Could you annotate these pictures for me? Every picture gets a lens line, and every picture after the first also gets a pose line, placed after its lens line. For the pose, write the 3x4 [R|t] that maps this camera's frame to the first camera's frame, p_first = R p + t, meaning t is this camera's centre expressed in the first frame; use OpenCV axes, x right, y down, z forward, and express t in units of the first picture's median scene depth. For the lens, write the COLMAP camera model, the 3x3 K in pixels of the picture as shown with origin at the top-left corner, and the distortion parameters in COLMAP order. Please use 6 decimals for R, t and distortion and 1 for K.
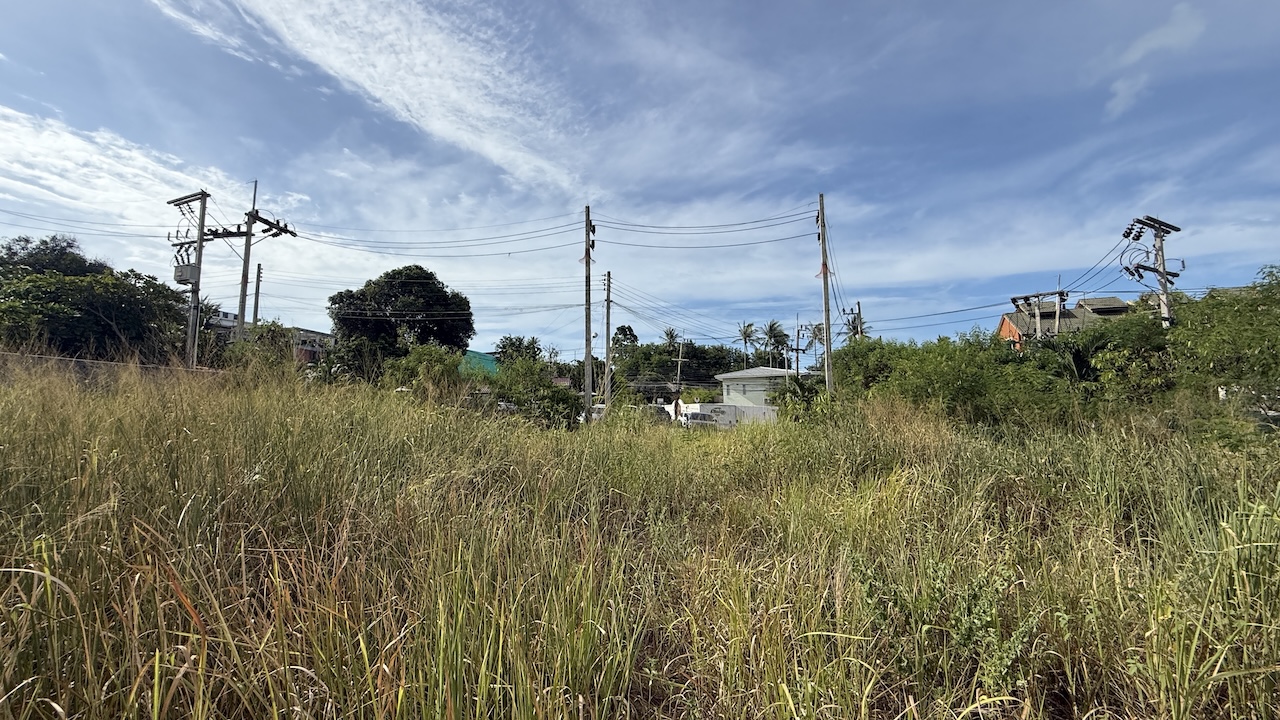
lens RADIAL K [[487.3, 0, 640.0], [0, 487.3, 360.0], [0, 0, 1]] dist [0.001020, 0.000058]
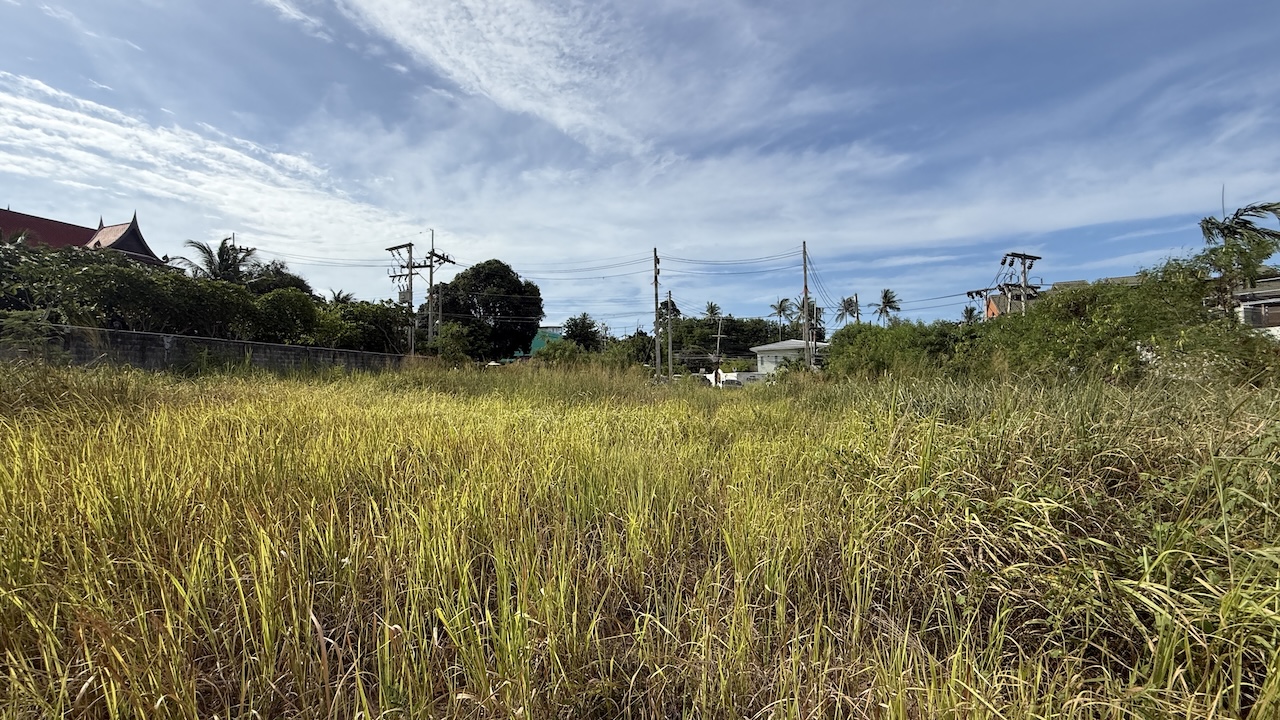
lens RADIAL K [[487.3, 0, 640.0], [0, 487.3, 360.0], [0, 0, 1]] dist [0.001020, 0.000058]
pose [[0.996357, -0.013359, -0.084232, -0.008773], [0.018602, 0.997917, 0.061771, -0.016254], [0.083231, -0.063113, 0.994530, -0.169292]]
